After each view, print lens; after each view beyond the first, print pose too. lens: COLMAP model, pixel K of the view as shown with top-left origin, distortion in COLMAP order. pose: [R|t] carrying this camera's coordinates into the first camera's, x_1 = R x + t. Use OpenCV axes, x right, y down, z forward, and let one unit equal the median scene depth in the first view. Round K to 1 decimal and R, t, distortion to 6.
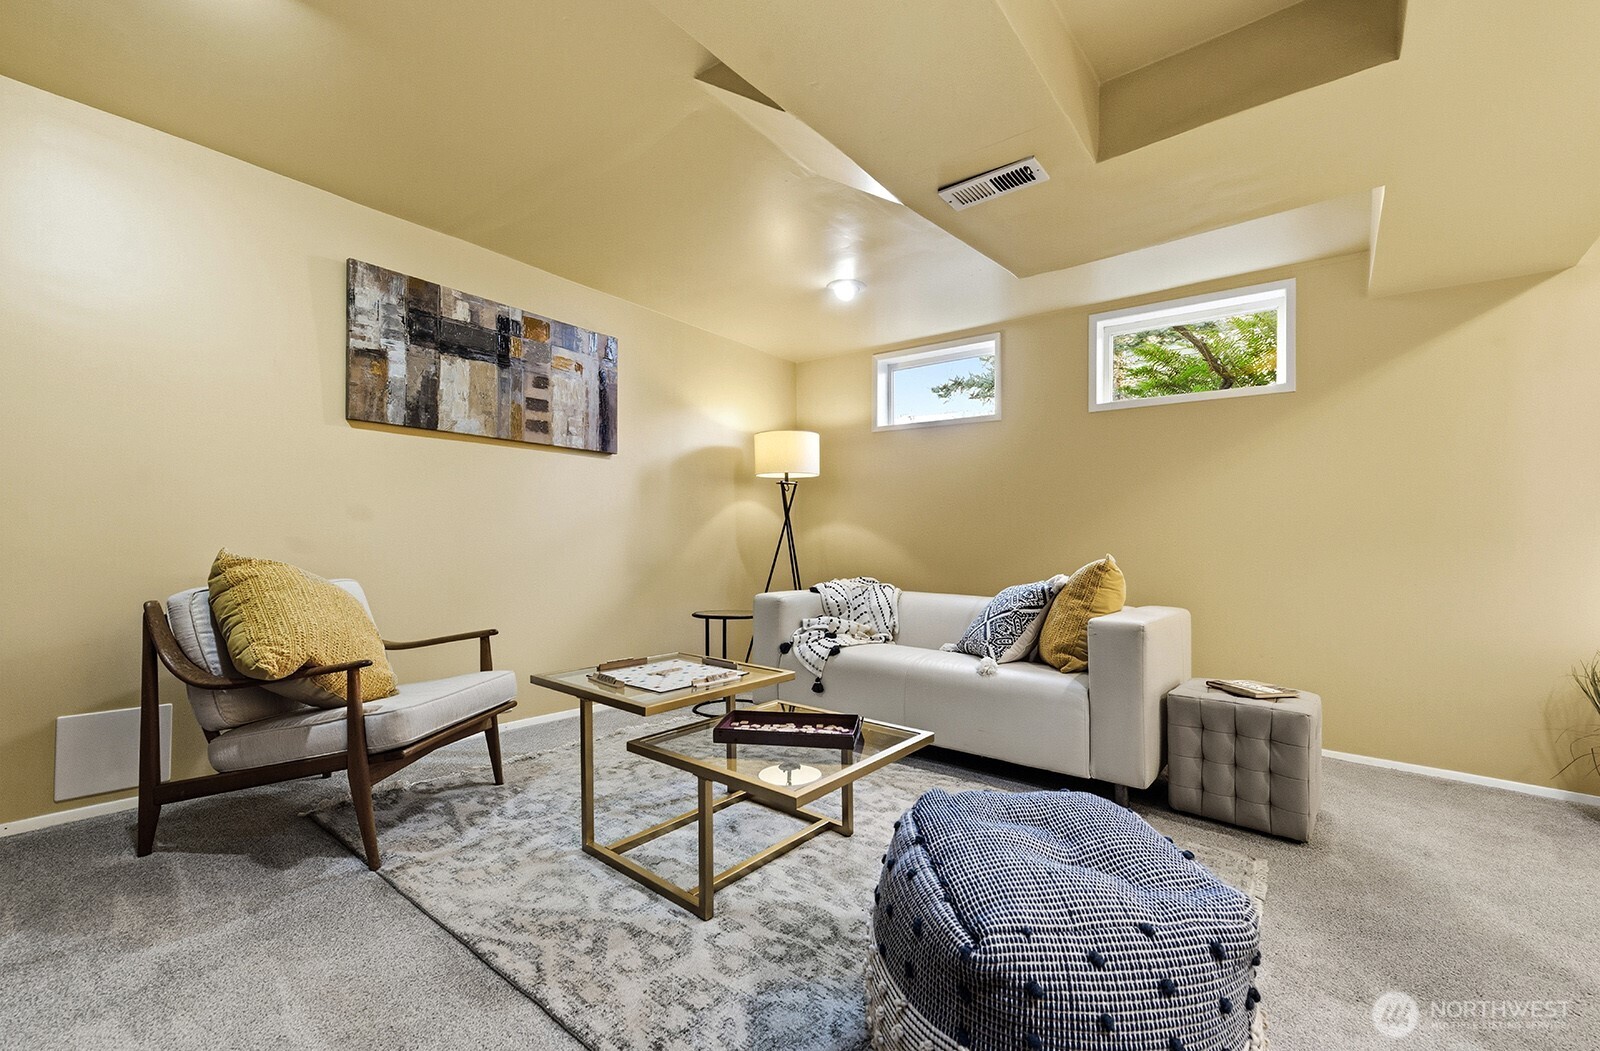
lens RADIAL K [[665.5, 0, 830.8], [0, 665.5, 544.1], [0, 0, 1]] dist [0.021033, 0.000021]
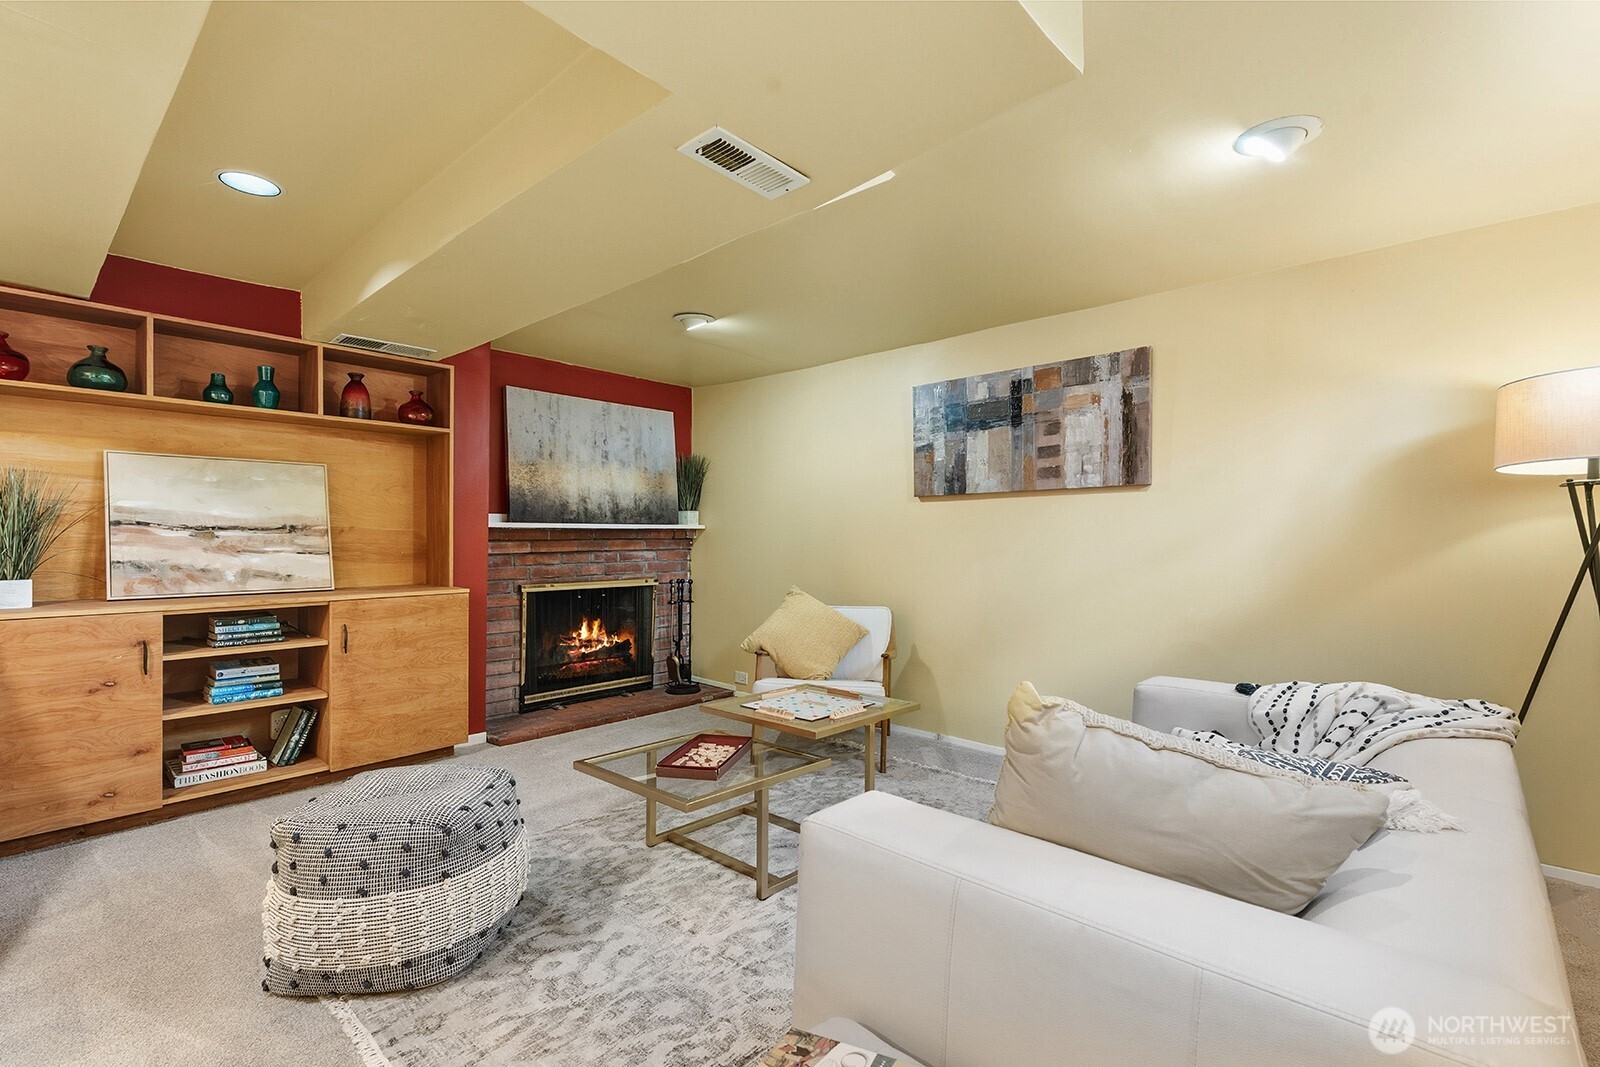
lens RADIAL K [[720.3, 0, 803.1], [0, 720.3, 556.4], [0, 0, 1]] dist [0.000023, -0.000216]
pose [[-0.089431, -0.003168, -0.995988, 0.753775], [-0.011862, 0.999927, -0.002115, -0.047186], [0.995922, 0.011625, -0.089462, 0.803388]]
